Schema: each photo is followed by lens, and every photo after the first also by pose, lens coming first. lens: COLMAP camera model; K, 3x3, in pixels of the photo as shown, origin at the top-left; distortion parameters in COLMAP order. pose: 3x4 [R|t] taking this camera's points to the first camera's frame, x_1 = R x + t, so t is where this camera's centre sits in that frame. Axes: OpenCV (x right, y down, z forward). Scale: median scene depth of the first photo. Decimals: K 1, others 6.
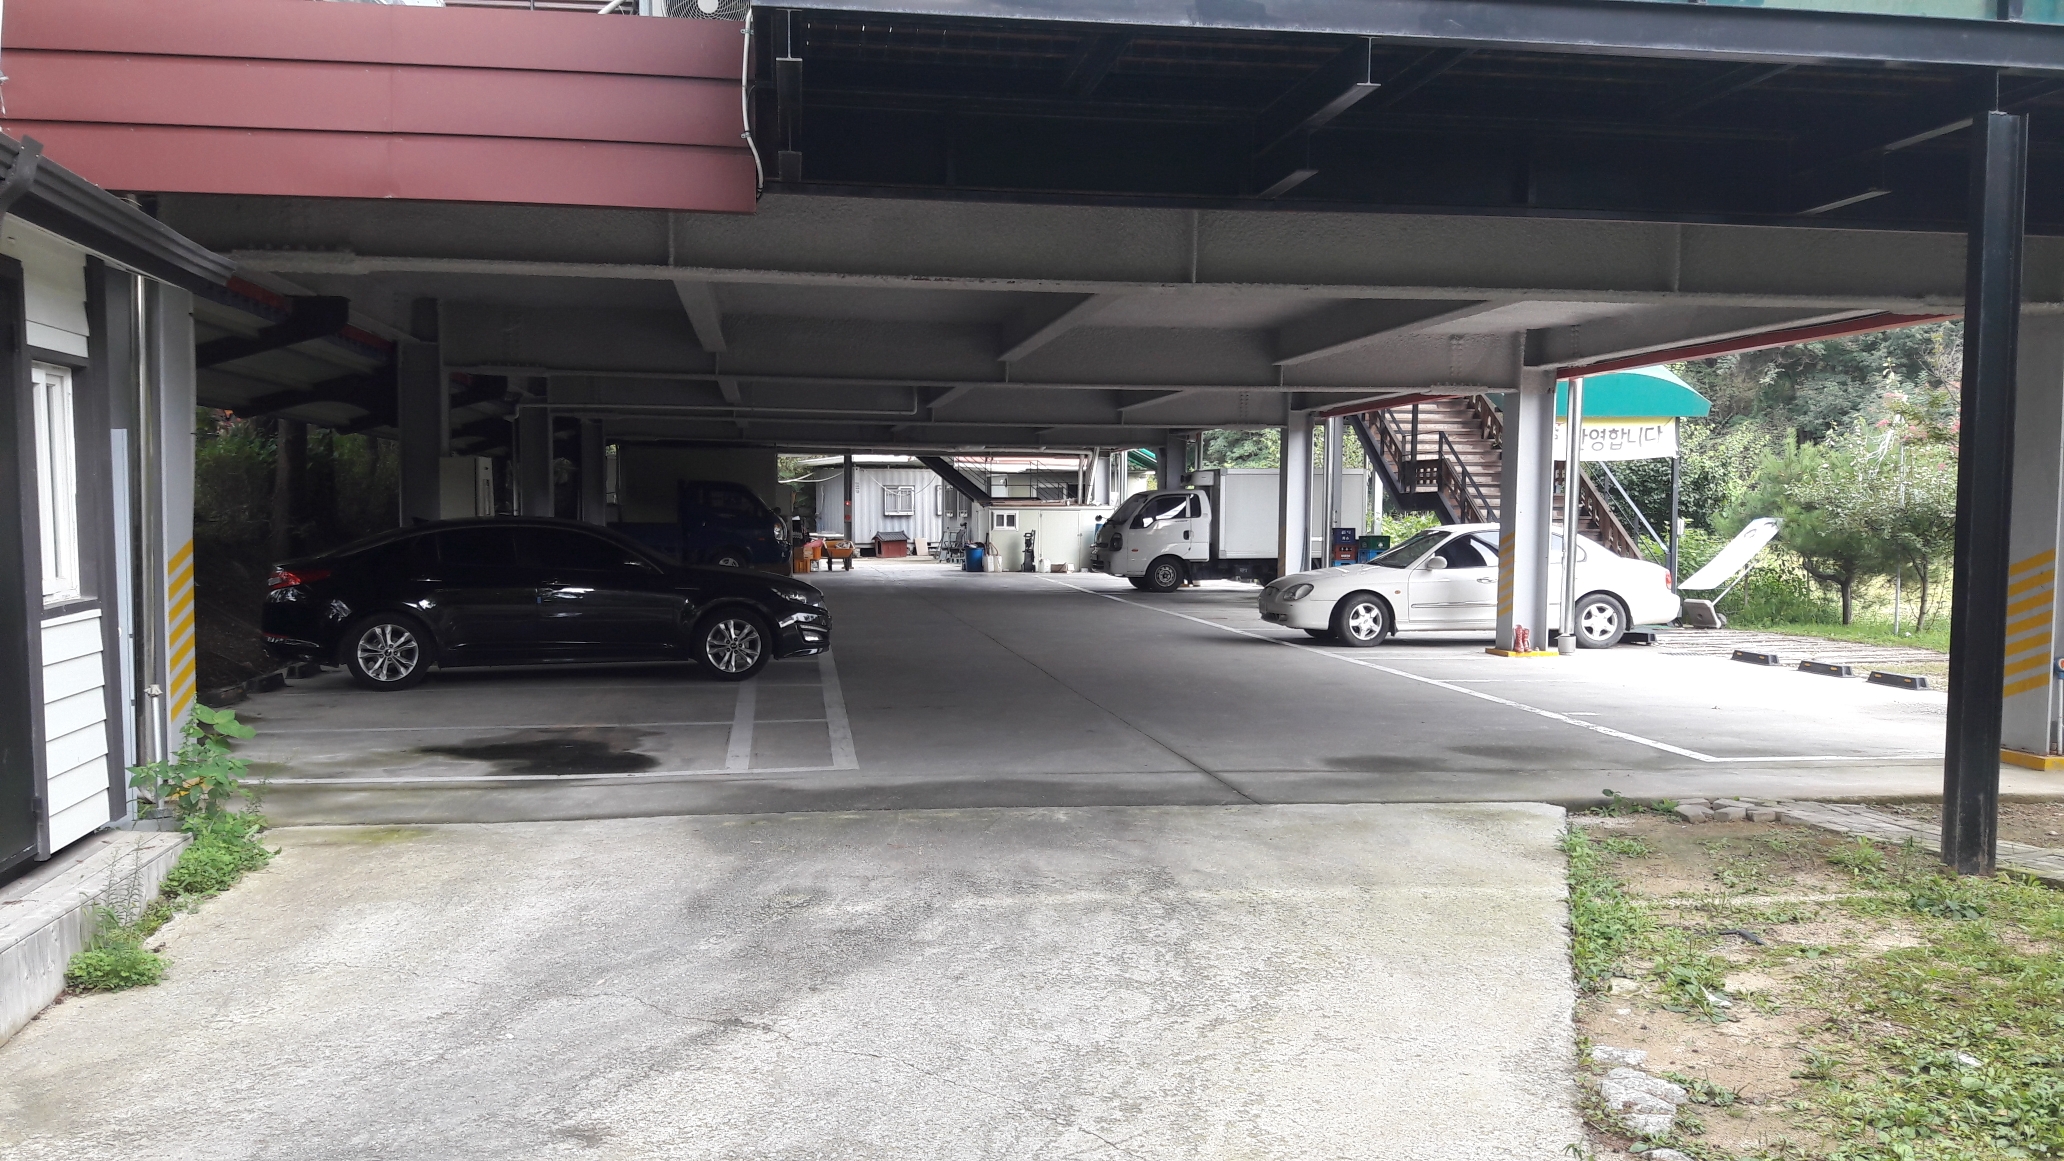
lens RADIAL K [[1679.1, 0, 1031.1], [0, 1679.1, 613.9], [0, 0, 1]] dist [0.236395, -0.710607]
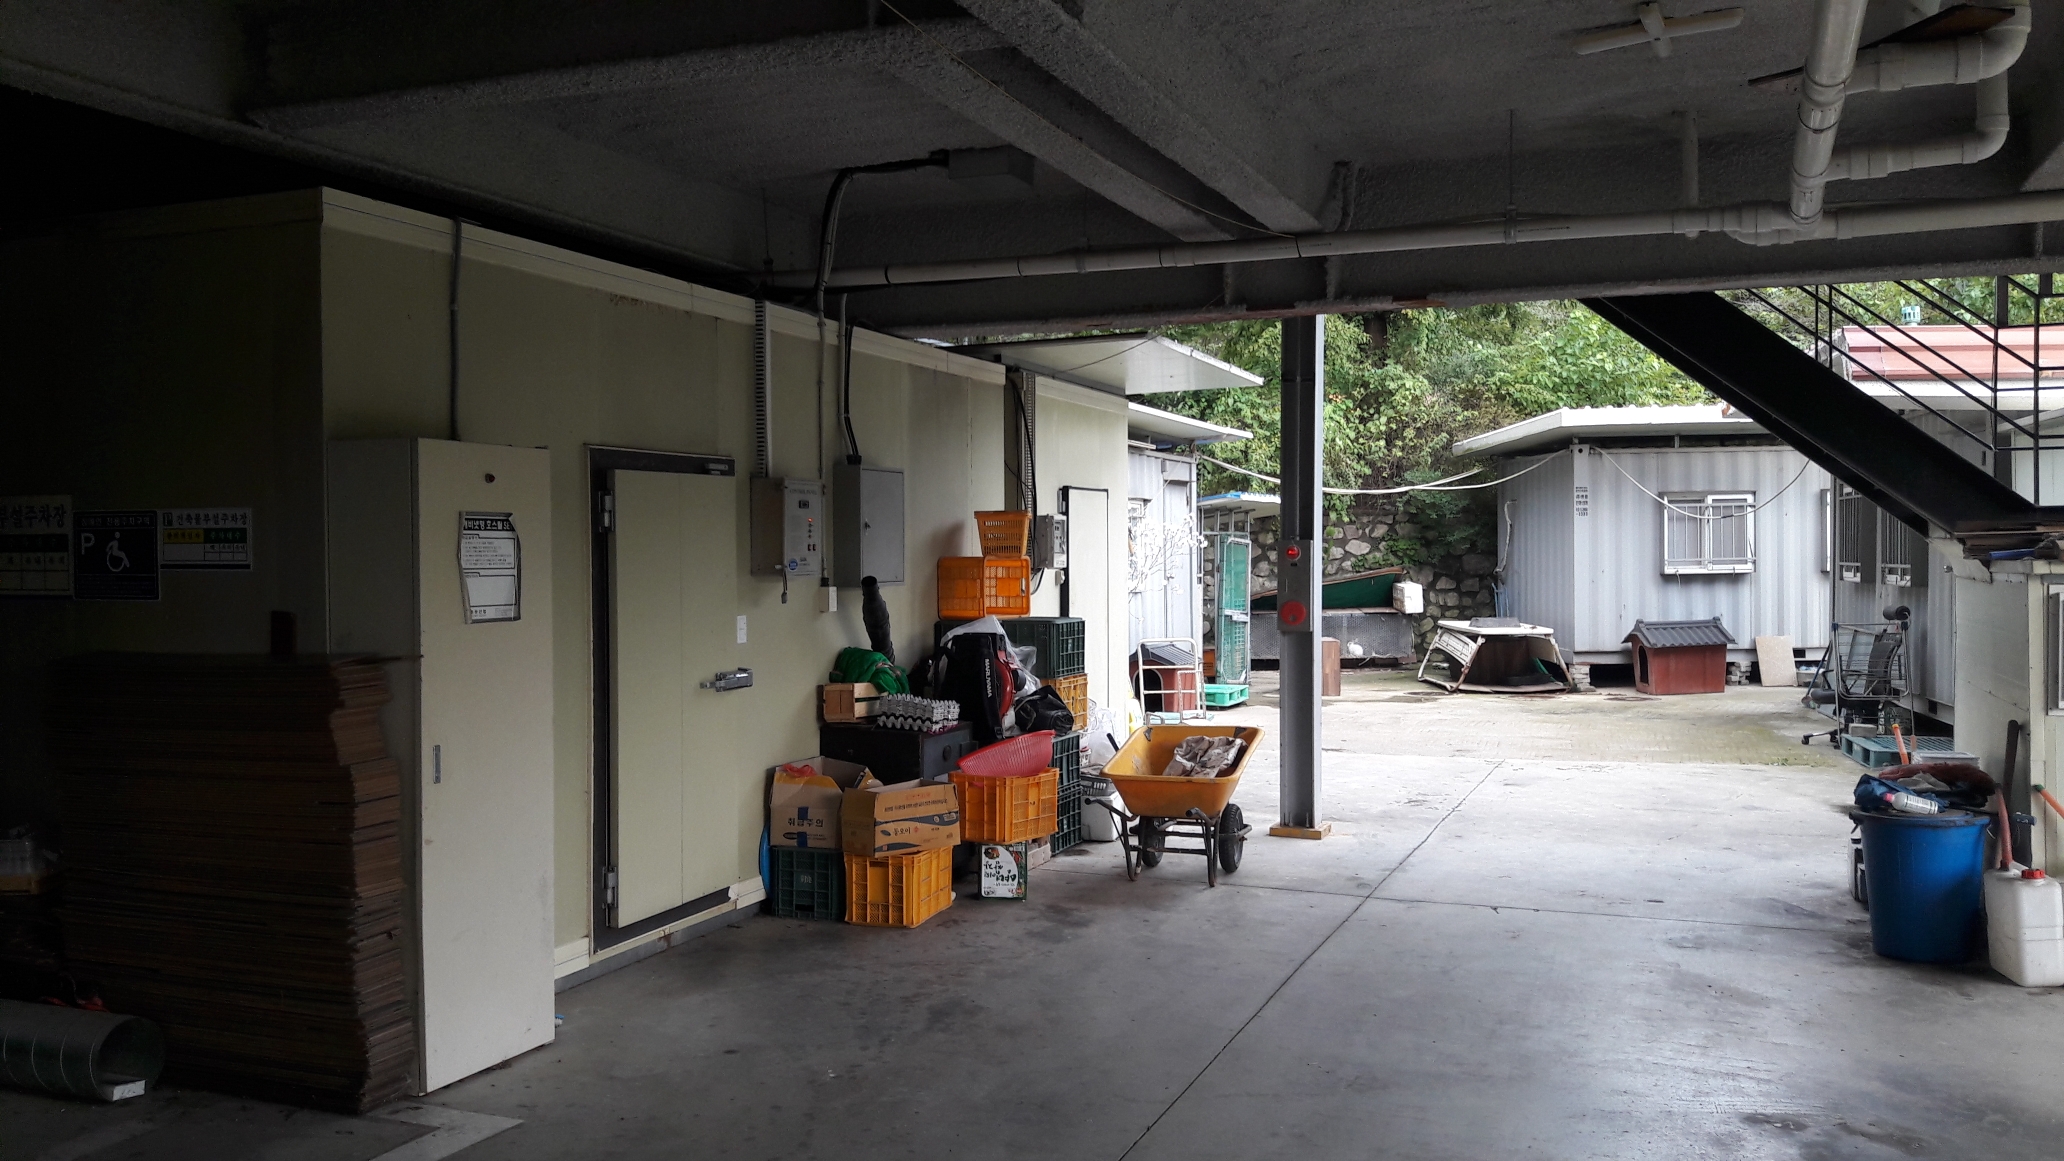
lens RADIAL K [[1679.1, 0, 1031.1], [0, 1679.1, 613.9], [0, 0, 1]] dist [0.236395, -0.710607]
pose [[0.868835, 0.011409, -0.494970, -0.049720], [-0.021980, 0.999638, -0.015540, -0.091911], [0.494613, 0.024381, 0.868771, 1.353343]]
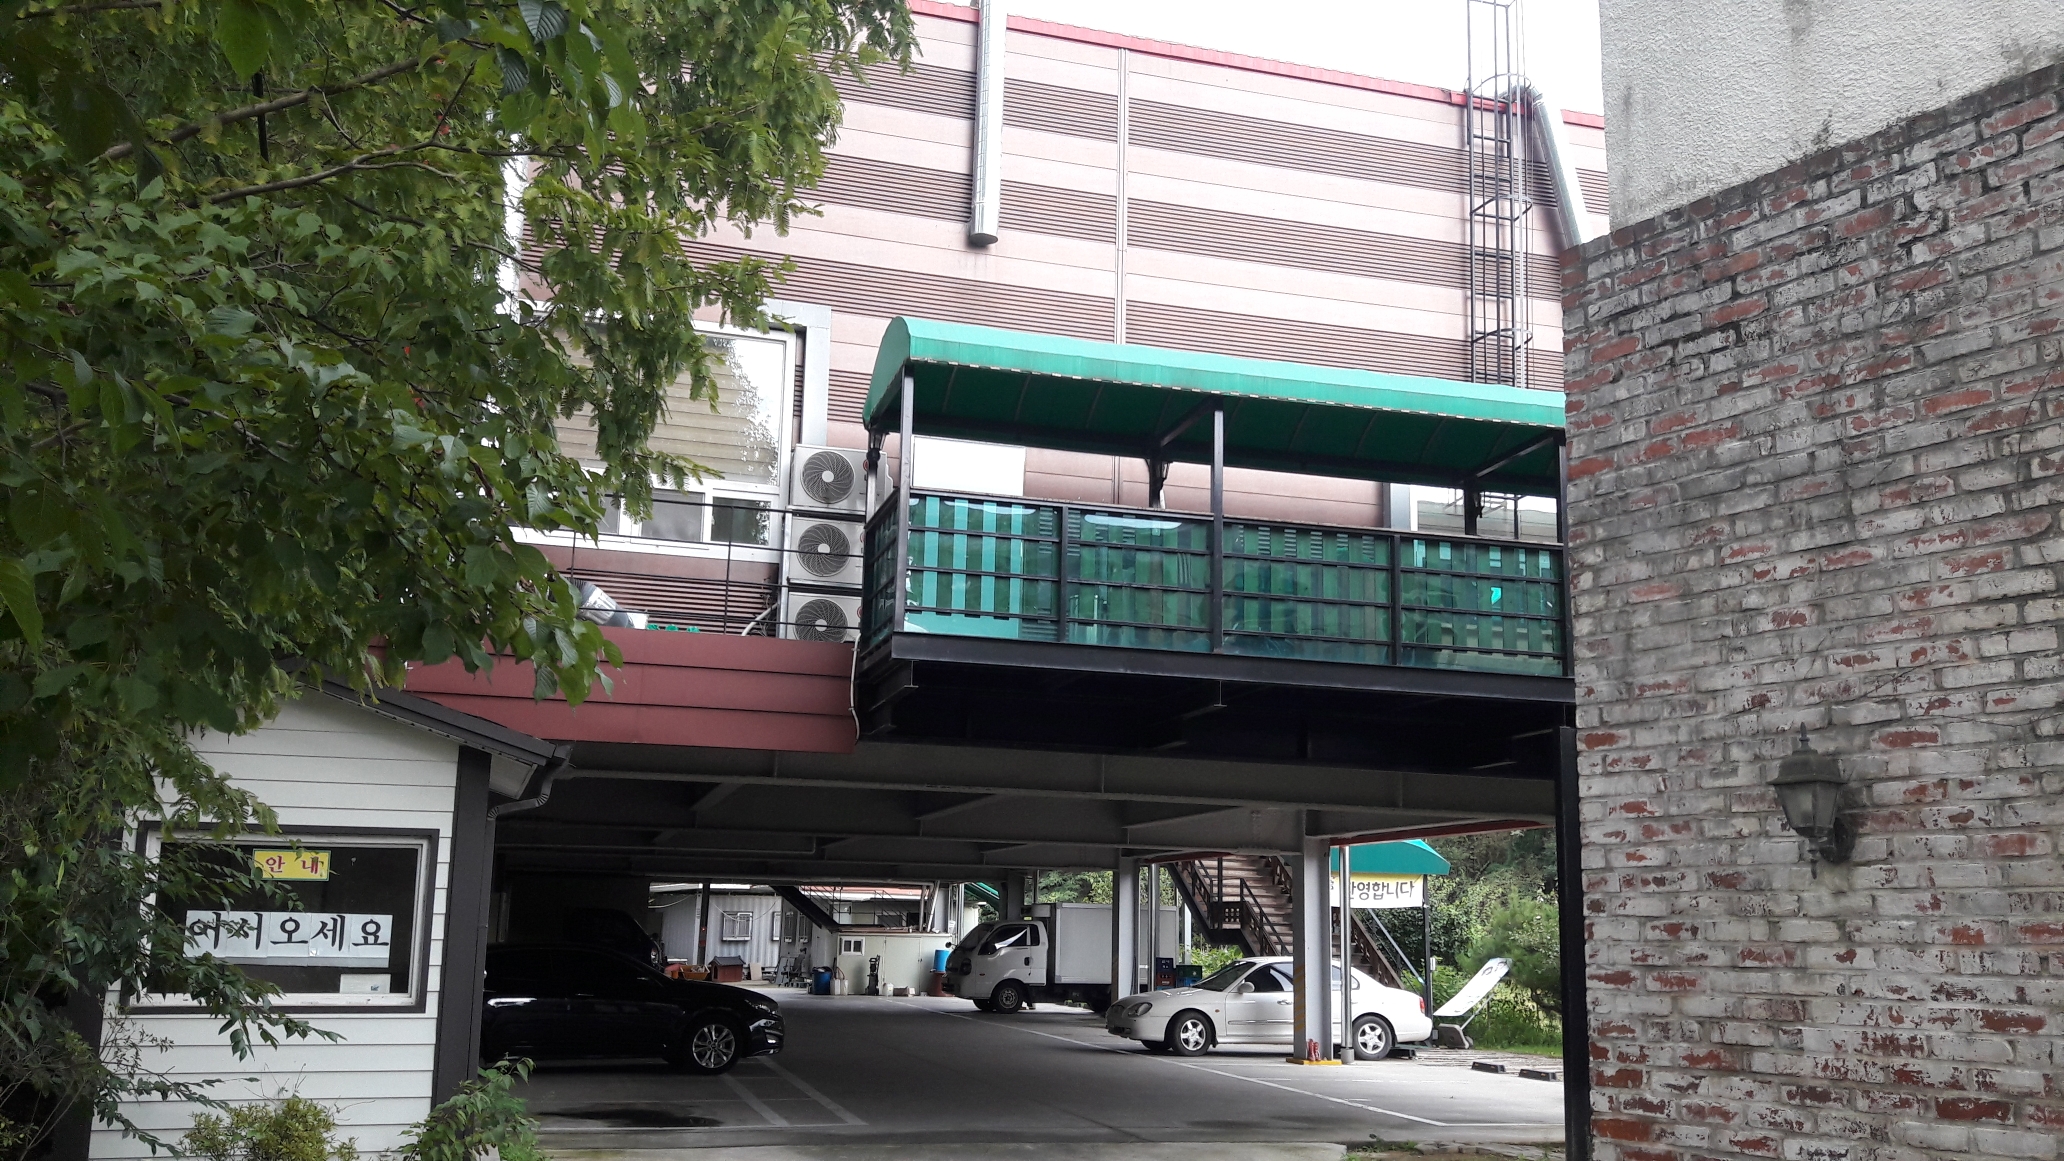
lens RADIAL K [[1679.1, 0, 1031.1], [0, 1679.1, 613.9], [0, 0, 1]] dist [0.236395, -0.710607]
pose [[0.992347, 0.039226, 0.117087, -0.062504], [-0.009022, 0.968701, -0.248067, 0.012546], [-0.123153, 0.245112, 0.961641, -0.209449]]
